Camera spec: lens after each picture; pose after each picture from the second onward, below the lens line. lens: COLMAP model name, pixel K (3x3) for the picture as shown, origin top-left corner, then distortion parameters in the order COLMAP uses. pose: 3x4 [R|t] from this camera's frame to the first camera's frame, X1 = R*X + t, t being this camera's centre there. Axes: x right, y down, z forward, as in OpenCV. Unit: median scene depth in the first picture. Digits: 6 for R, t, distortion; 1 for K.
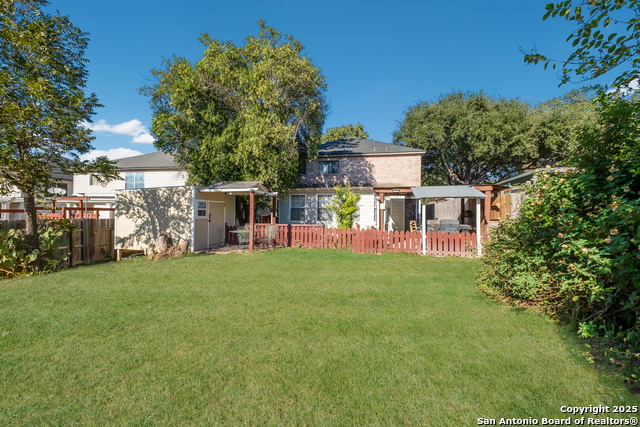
lens RADIAL K [[288.5, 0, 320.0], [0, 288.5, 213.5], [0, 0, 1]] dist [0.010492, -0.000248]
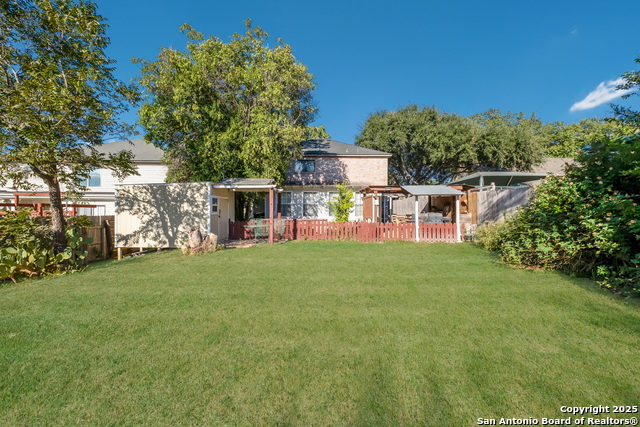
lens RADIAL K [[288.5, 0, 320.0], [0, 288.5, 213.5], [0, 0, 1]] dist [0.010492, -0.000248]
pose [[0.973628, -0.008967, 0.227965, -0.263435], [0.007052, 0.999933, 0.009216, 0.007724], [-0.228032, -0.007366, 0.973626, -0.072253]]
